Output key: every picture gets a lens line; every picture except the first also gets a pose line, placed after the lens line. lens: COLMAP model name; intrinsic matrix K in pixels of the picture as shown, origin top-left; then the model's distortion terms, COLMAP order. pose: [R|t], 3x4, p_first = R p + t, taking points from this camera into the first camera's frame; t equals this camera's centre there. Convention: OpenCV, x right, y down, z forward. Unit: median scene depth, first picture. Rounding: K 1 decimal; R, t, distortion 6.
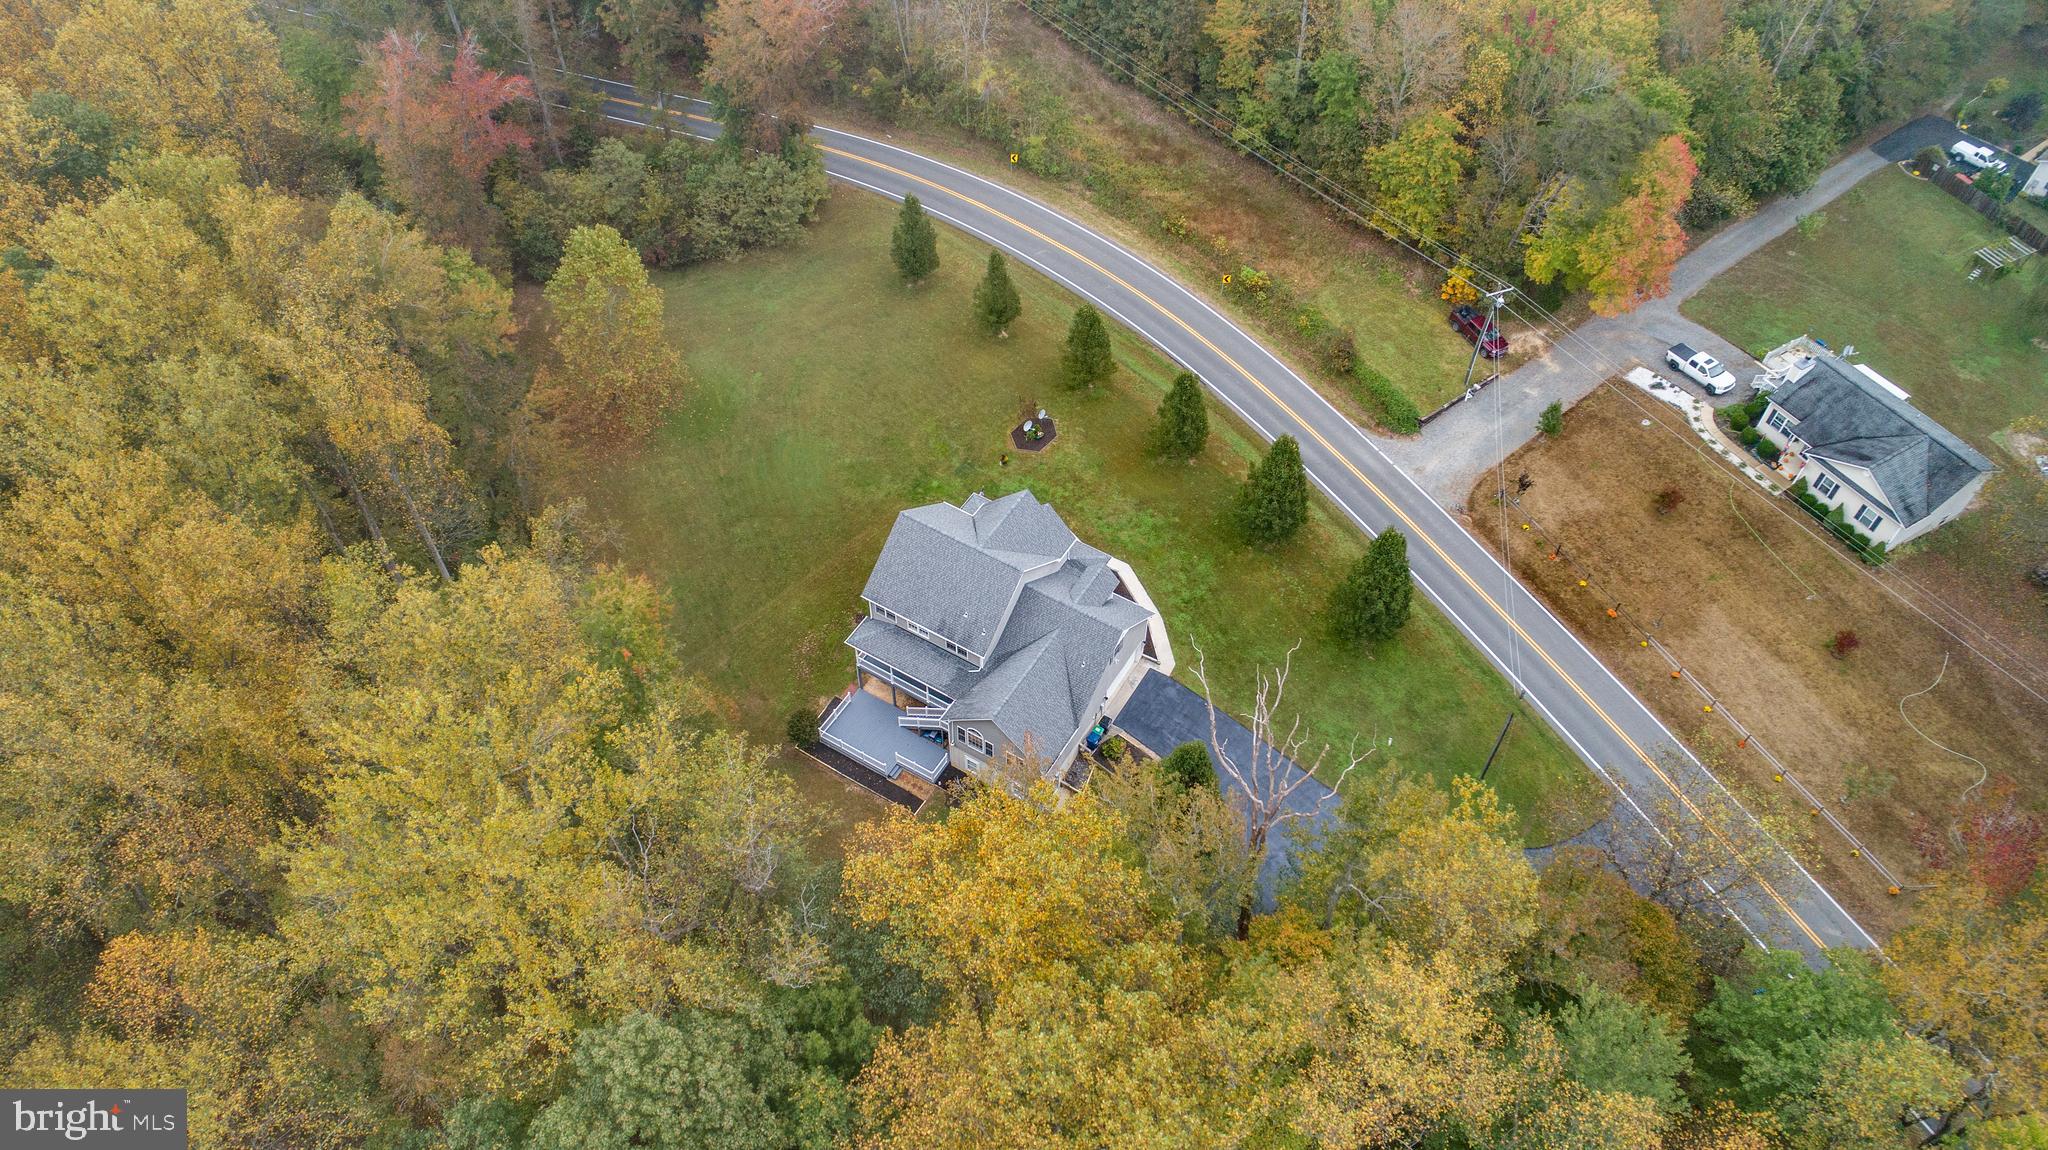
lens RADIAL K [[1379.4, 0, 1015.9], [0, 1379.4, 579.1], [0, 0, 1]] dist [-0.007026, 0.006771]
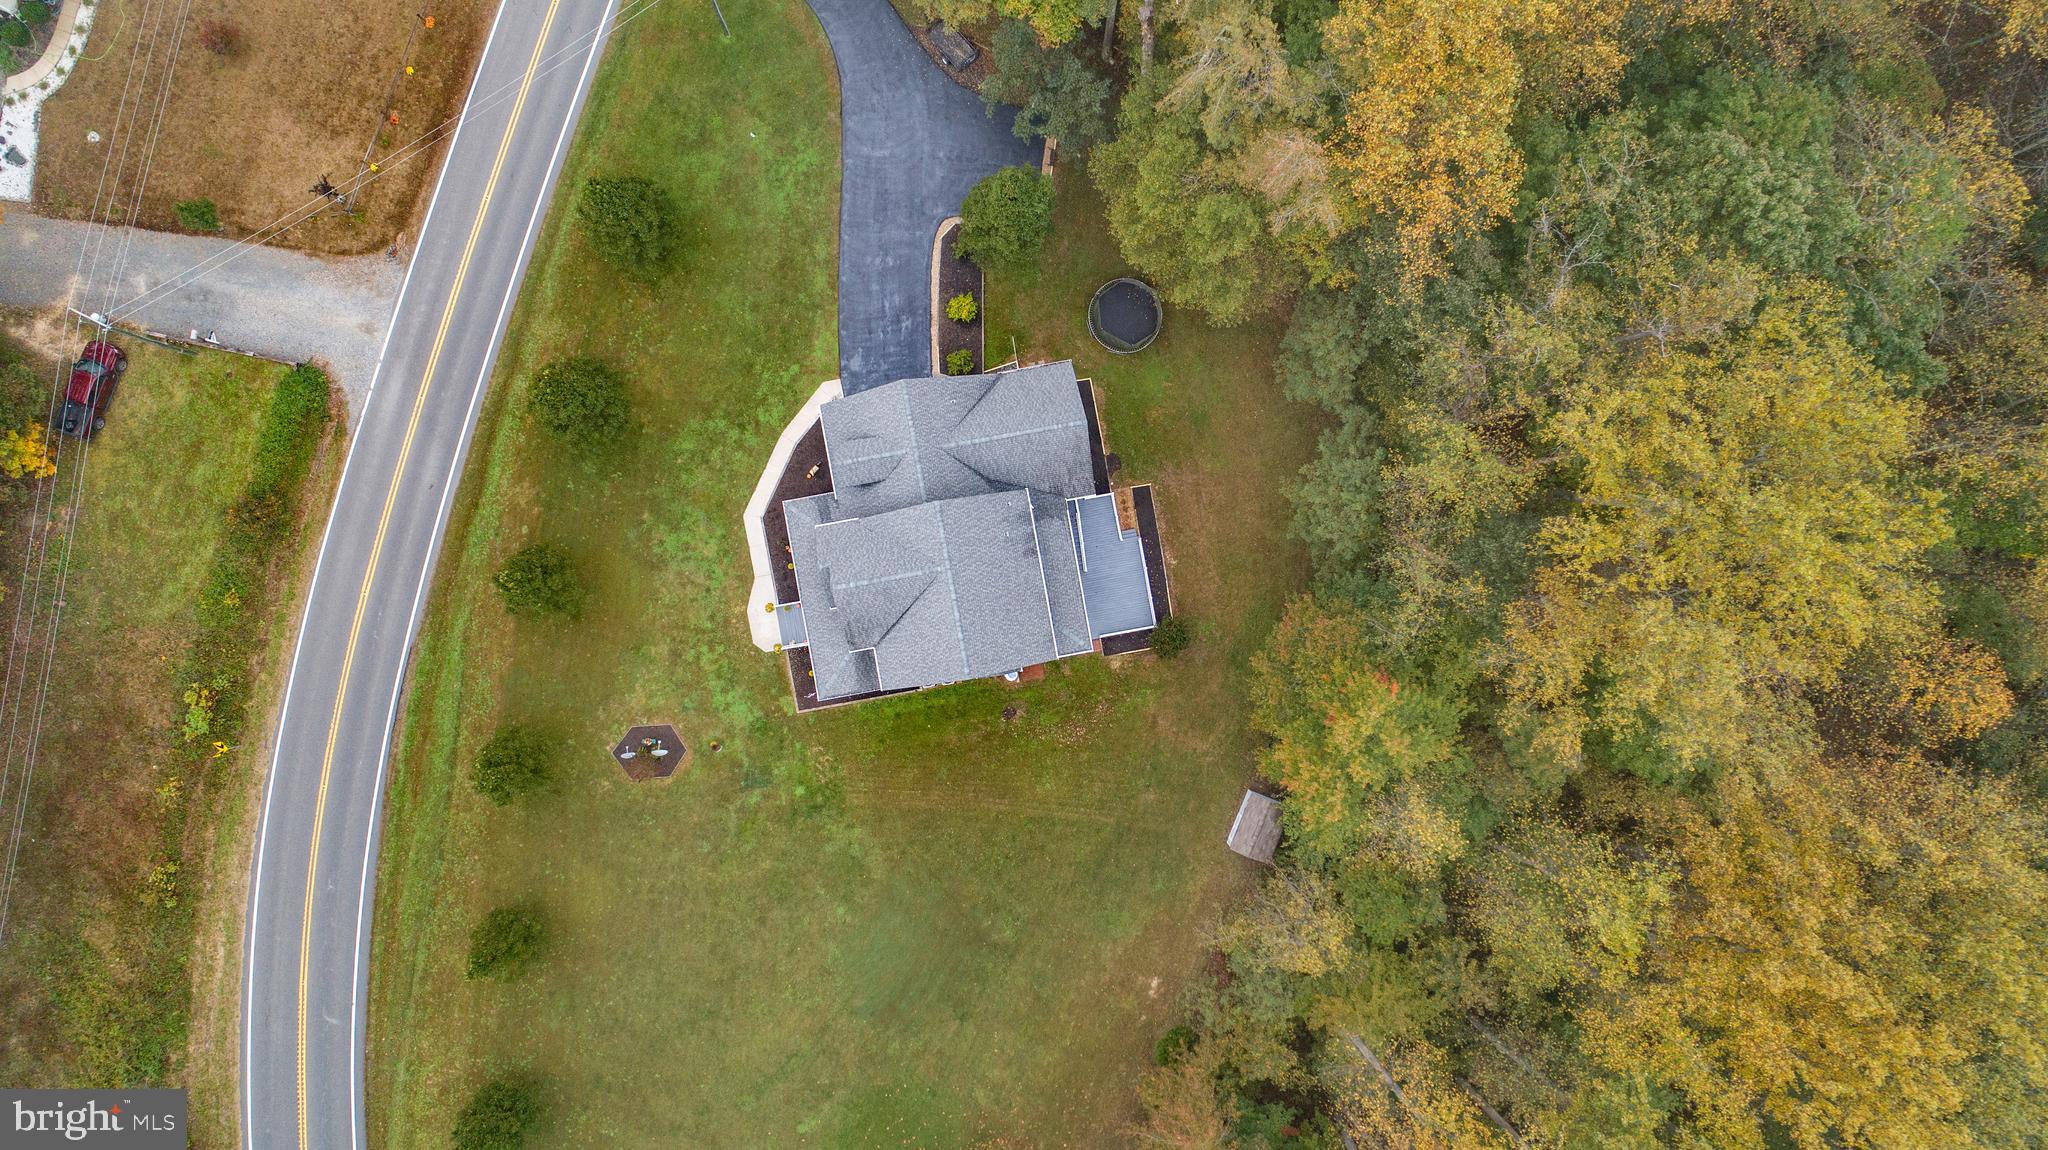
lens RADIAL K [[1379.4, 0, 1022.2], [0, 1379.4, 581.6], [0, 0, 1]] dist [-0.007026, 0.006771]
pose [[-0.666907, -0.745024, -0.013218, -0.044485], [0.564782, -0.516976, 0.643240, -0.440578], [-0.486063, 0.421516, 0.765550, 0.298094]]
